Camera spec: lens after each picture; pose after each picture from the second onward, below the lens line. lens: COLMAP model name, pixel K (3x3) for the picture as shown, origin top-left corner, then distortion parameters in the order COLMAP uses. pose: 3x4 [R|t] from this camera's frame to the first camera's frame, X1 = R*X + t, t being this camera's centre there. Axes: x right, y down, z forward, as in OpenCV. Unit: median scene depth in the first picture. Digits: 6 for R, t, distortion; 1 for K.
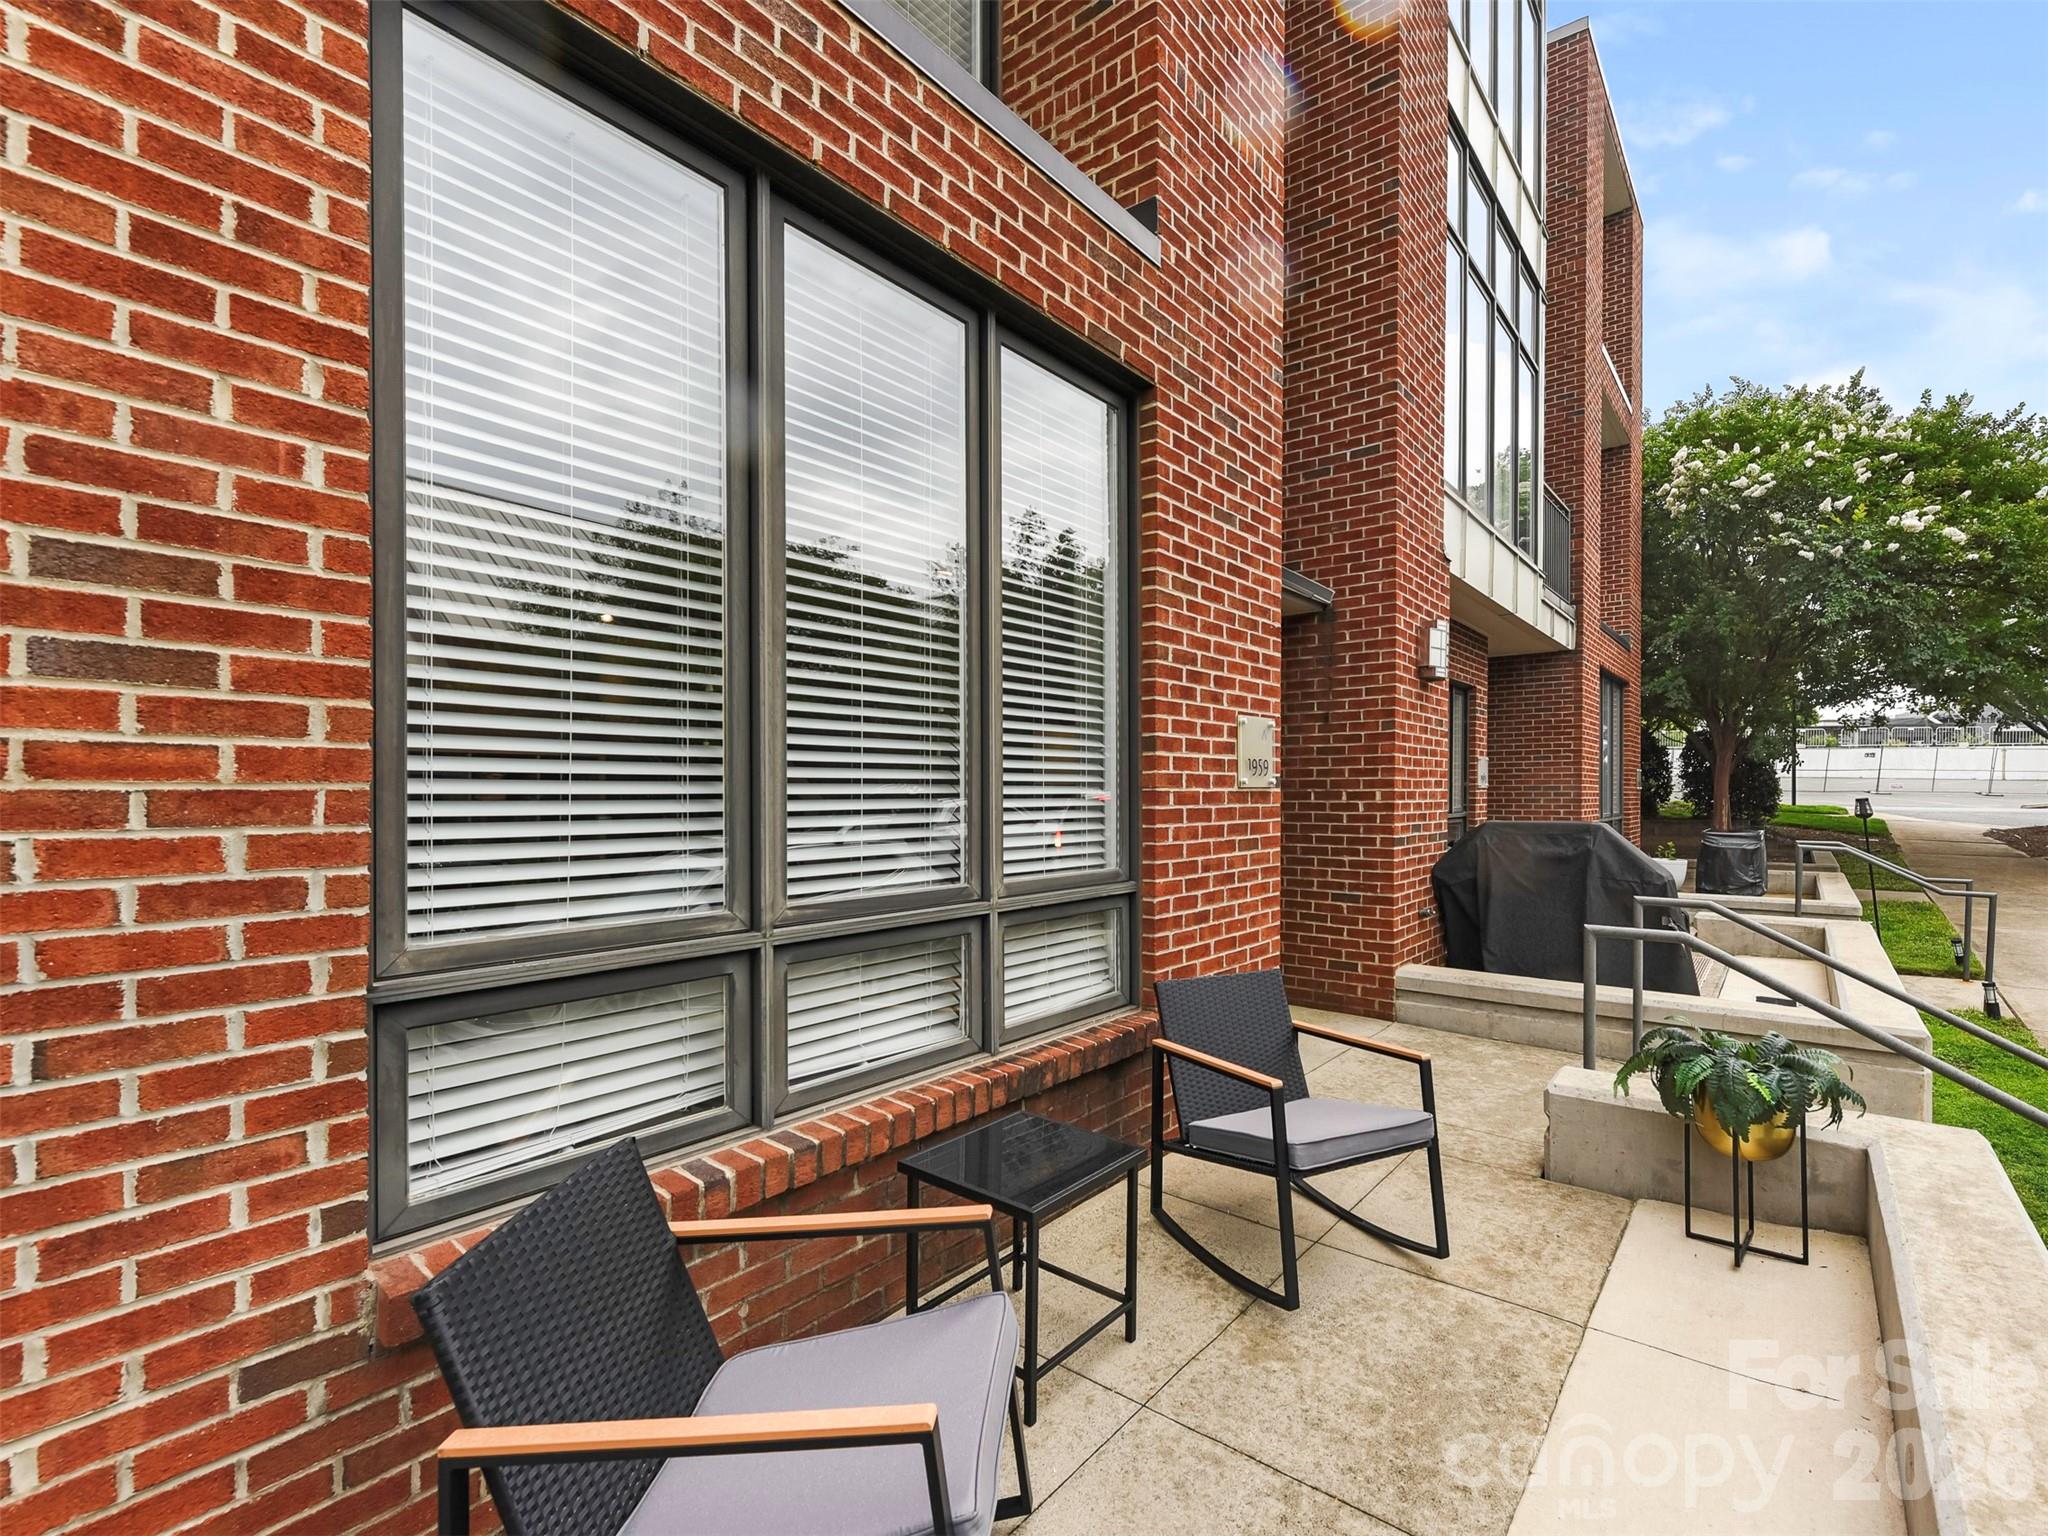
lens RADIAL K [[915.3, 0, 1034.8], [0, 915.3, 784.2], [0, 0, 1]] dist [0.004742, -0.003474]
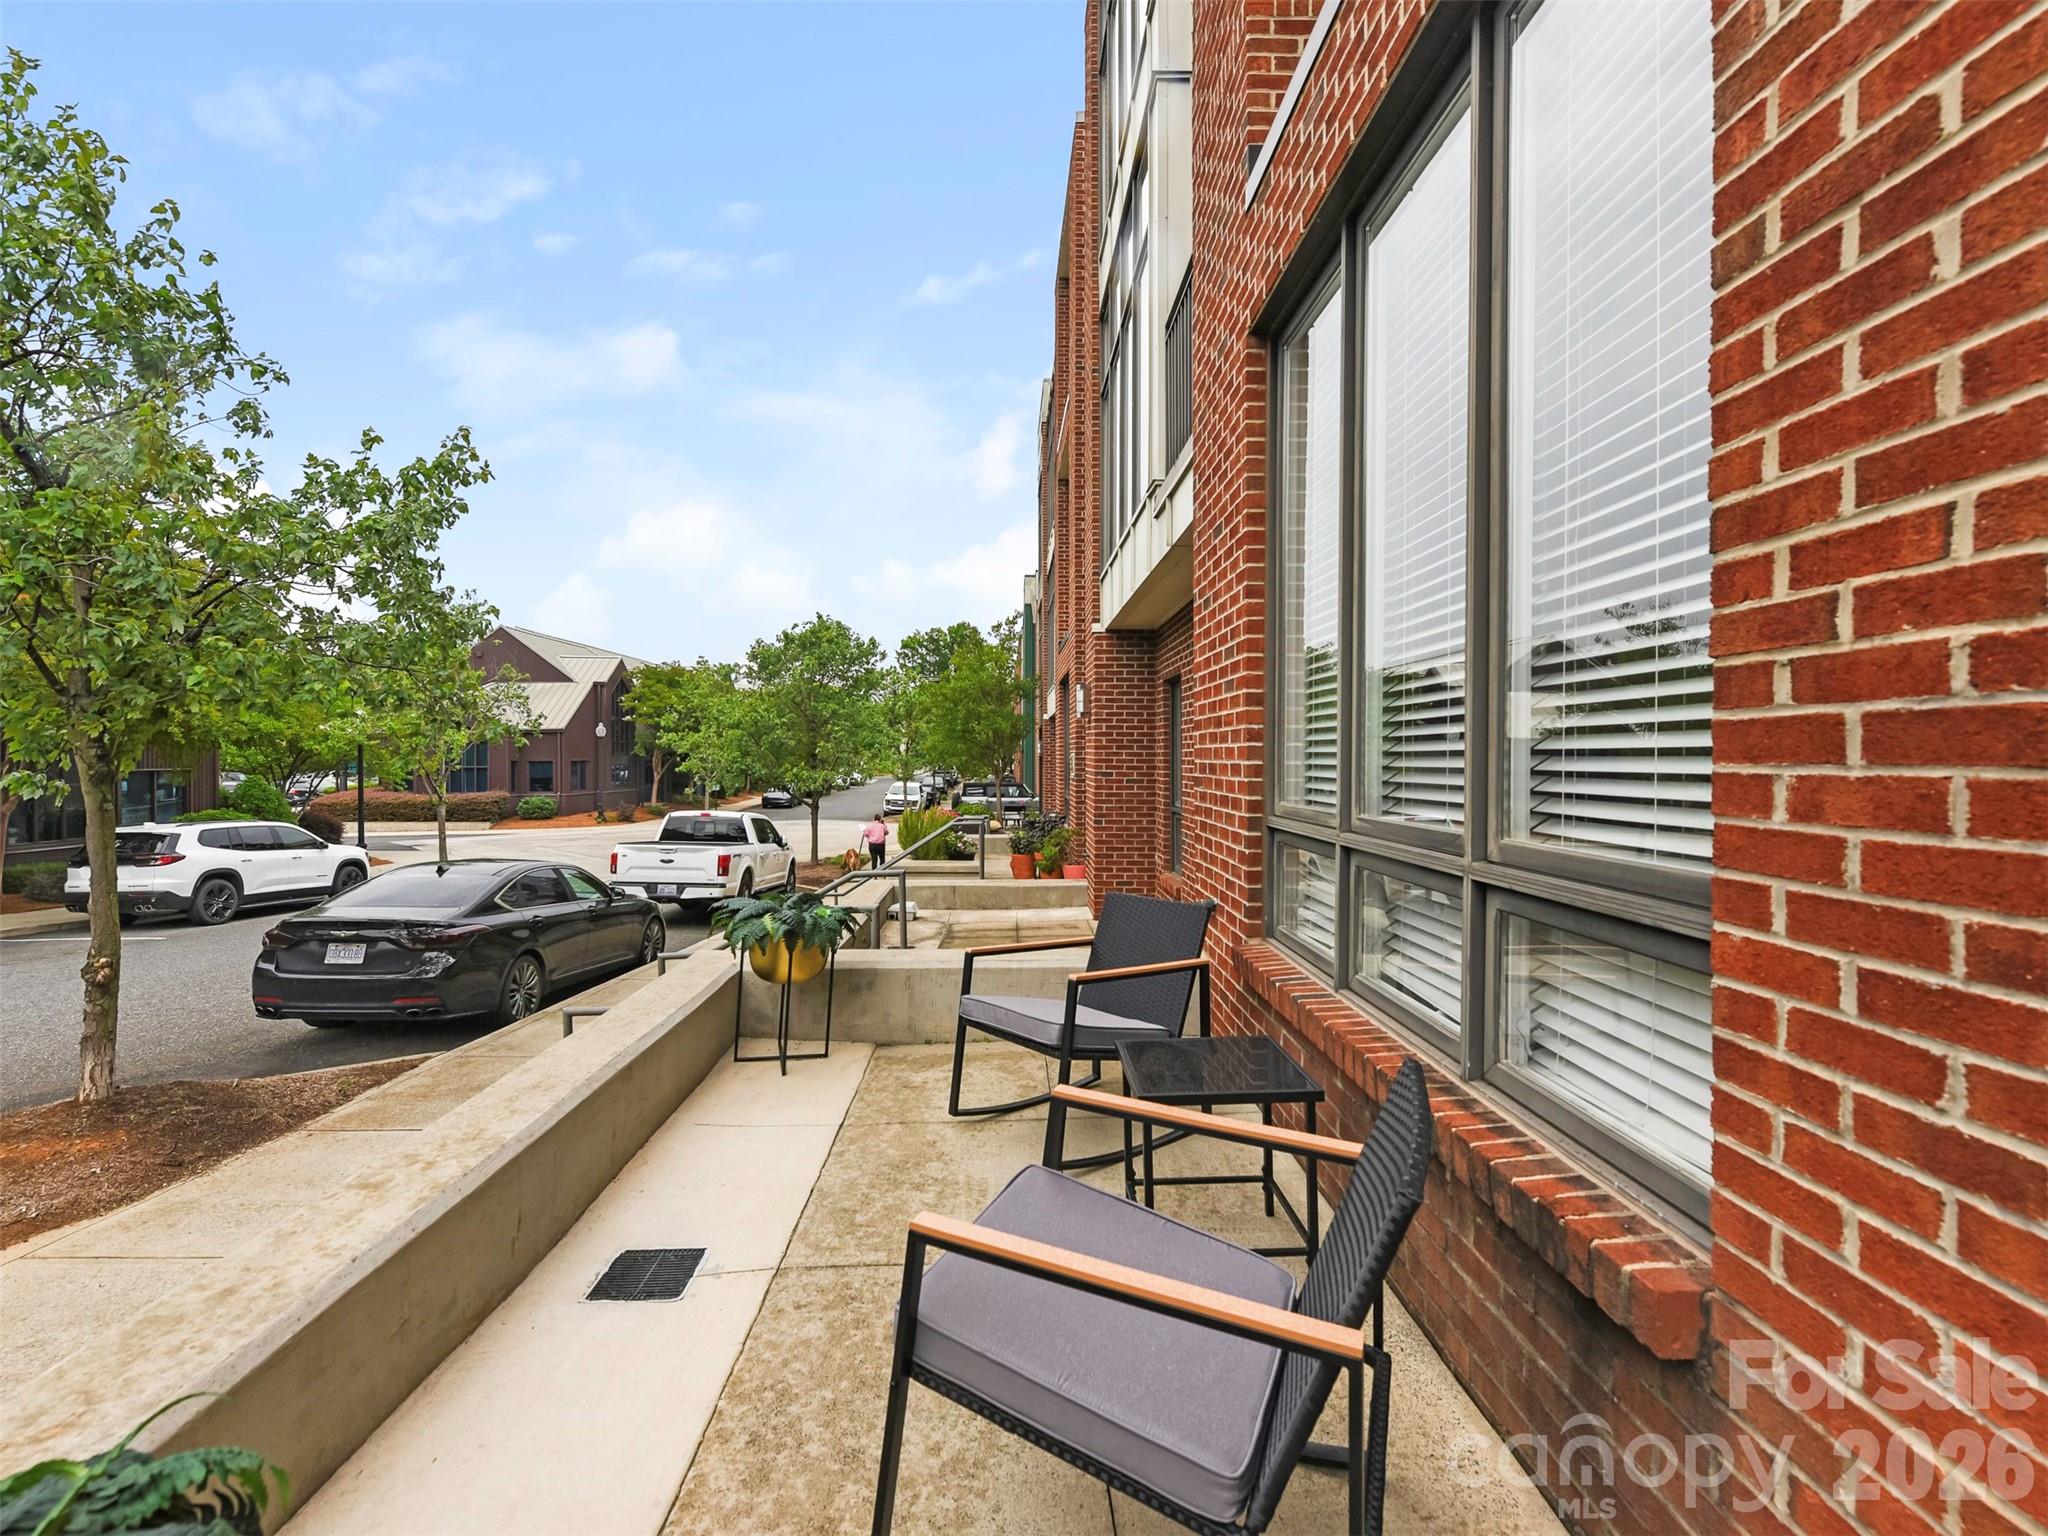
lens RADIAL K [[915.3, 0, 1024.9], [0, 915.3, 762.4], [0, 0, 1]] dist [0.004742, -0.003474]
pose [[-0.750967, -0.004472, -0.660324, 0.527105], [-0.004564, 0.999988, -0.001581, 0.042312], [0.660324, 0.001826, -0.750979, 1.020911]]
